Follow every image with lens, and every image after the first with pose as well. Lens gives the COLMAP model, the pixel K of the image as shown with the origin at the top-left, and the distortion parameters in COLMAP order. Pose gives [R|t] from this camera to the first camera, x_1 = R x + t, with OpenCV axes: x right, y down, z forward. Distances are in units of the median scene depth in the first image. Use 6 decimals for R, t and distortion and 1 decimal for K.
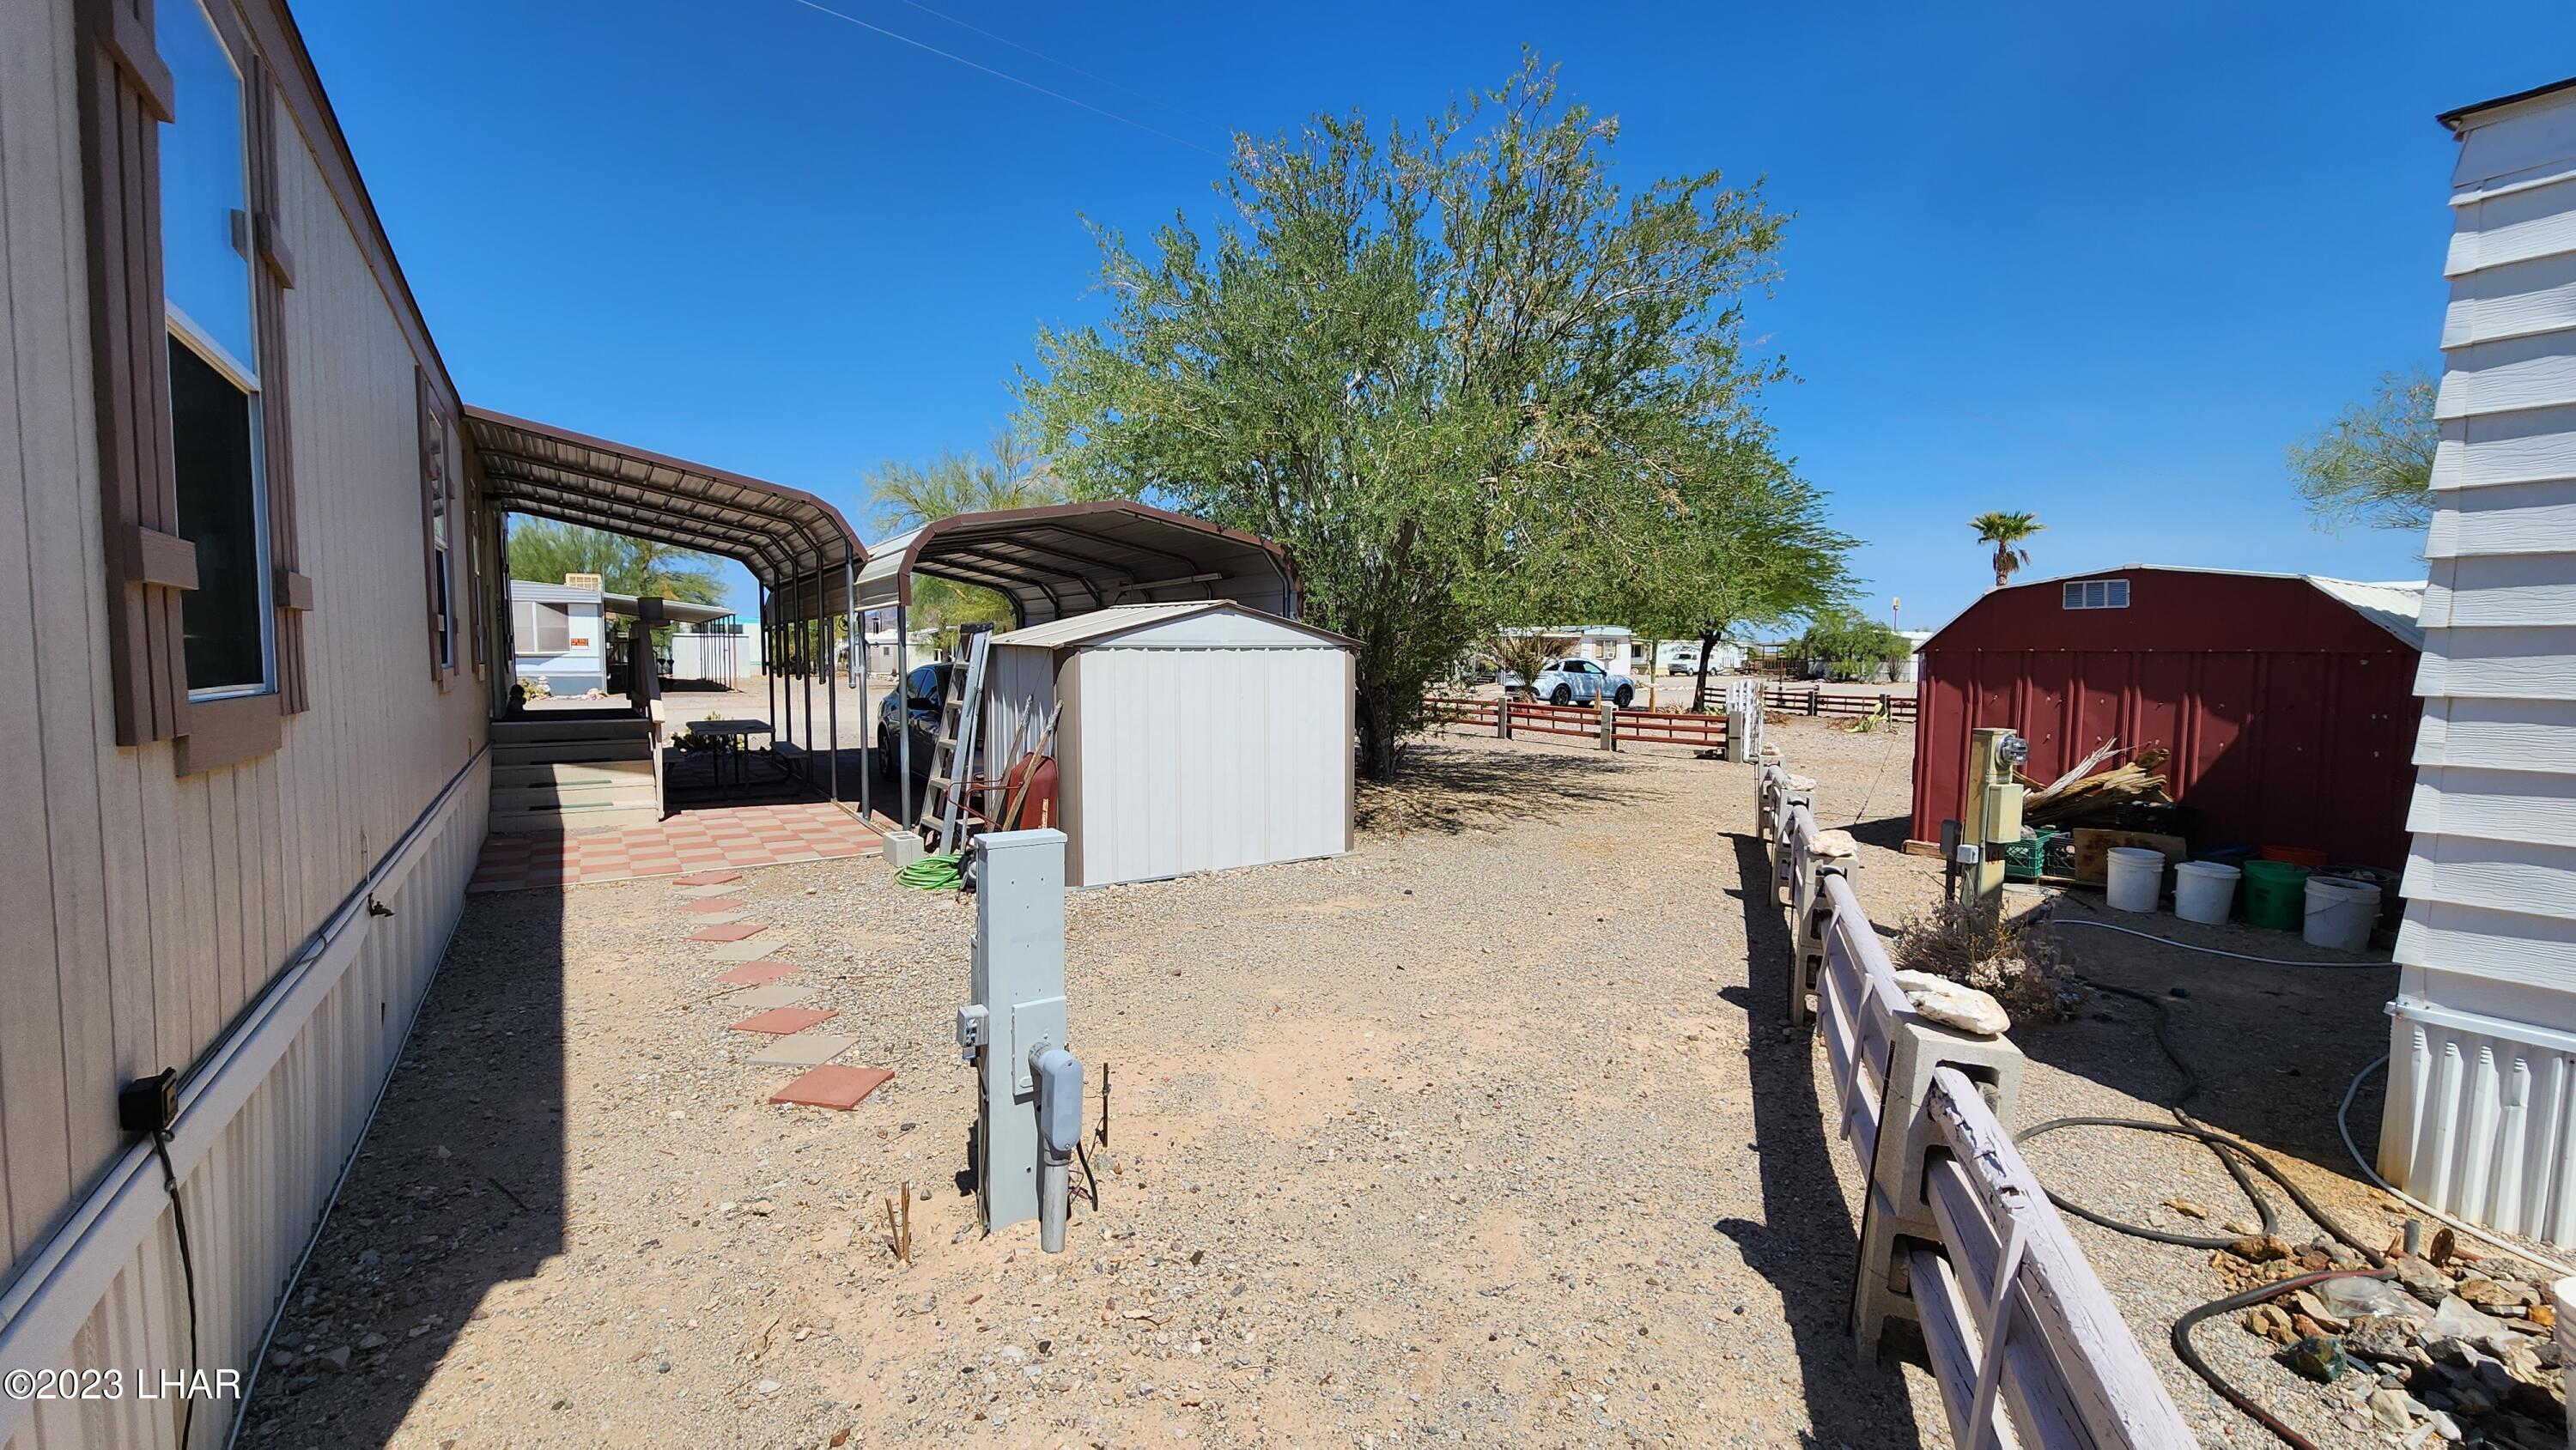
lens RADIAL K [[1054.1, 0, 1284.8], [0, 1054.1, 720.9], [0, 0, 1]] dist [0.001605, -0.001486]
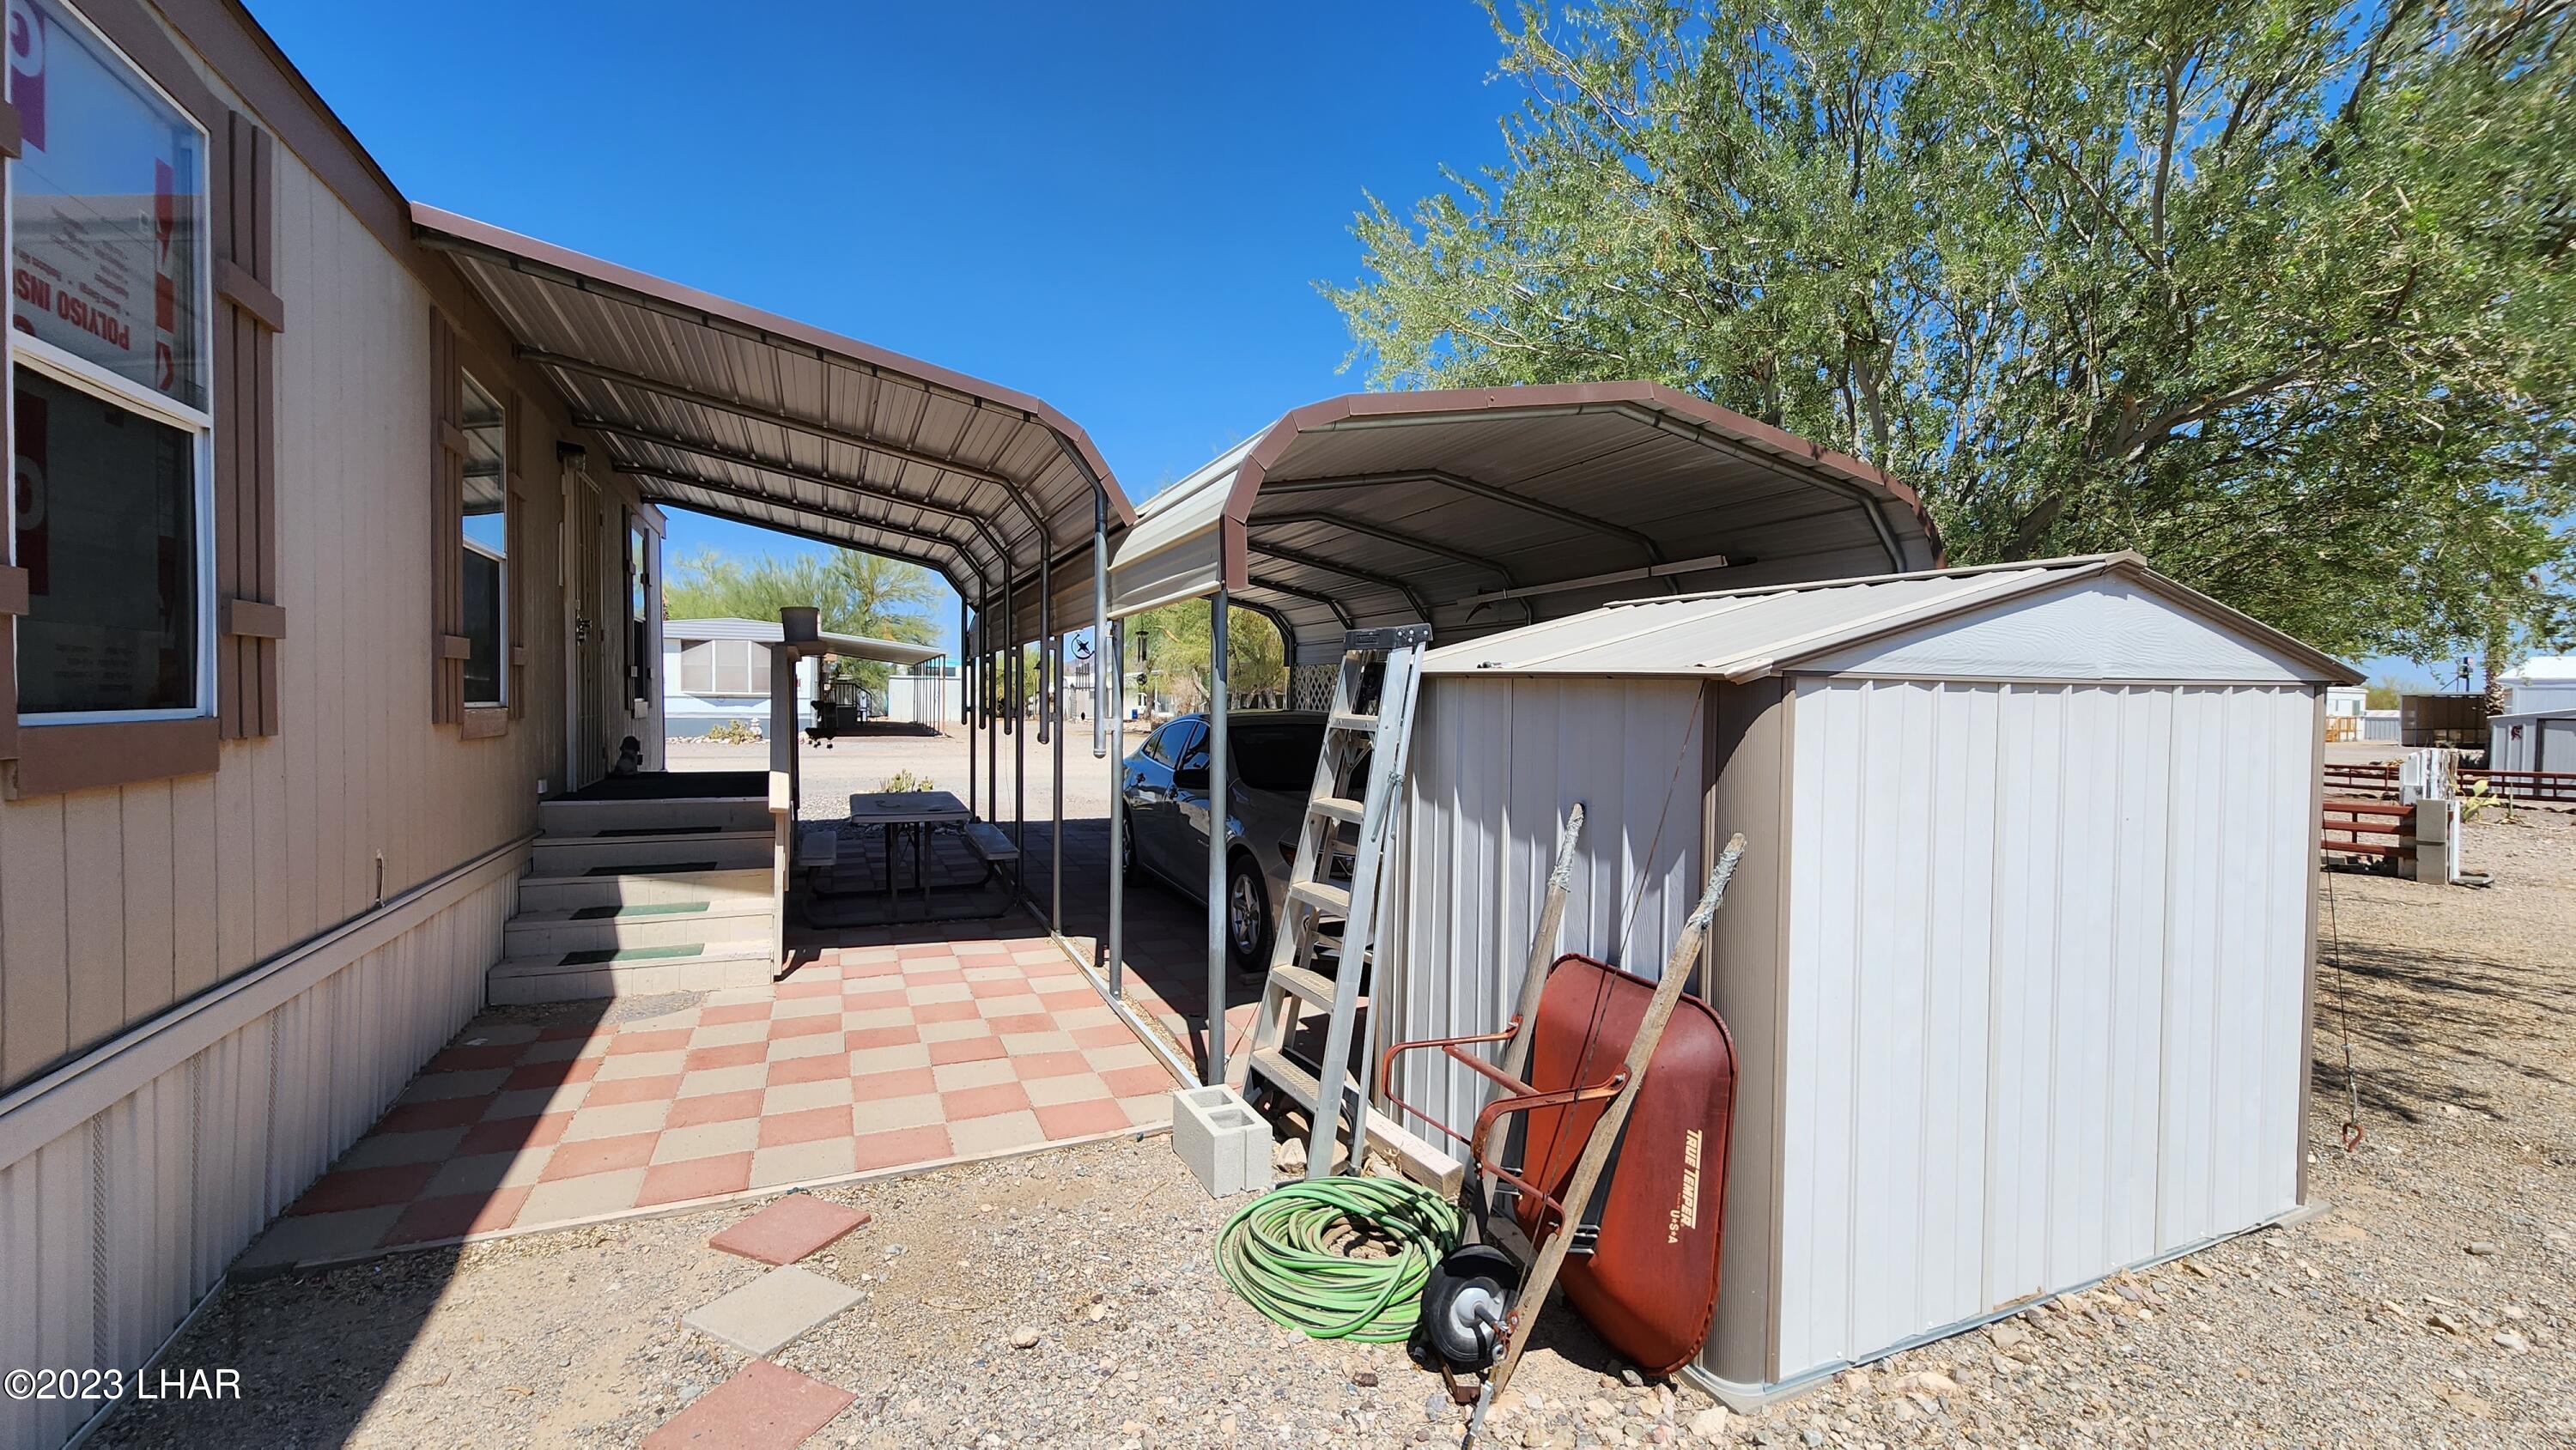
lens RADIAL K [[1054.1, 0, 1292.1], [0, 1054.1, 725.4], [0, 0, 1]] dist [0.001605, -0.001486]
pose [[0.985886, 0.011851, -0.166998, -0.189878], [-0.018468, 0.999102, -0.038124, -0.024886], [0.166396, 0.040670, 0.985220, 0.409694]]
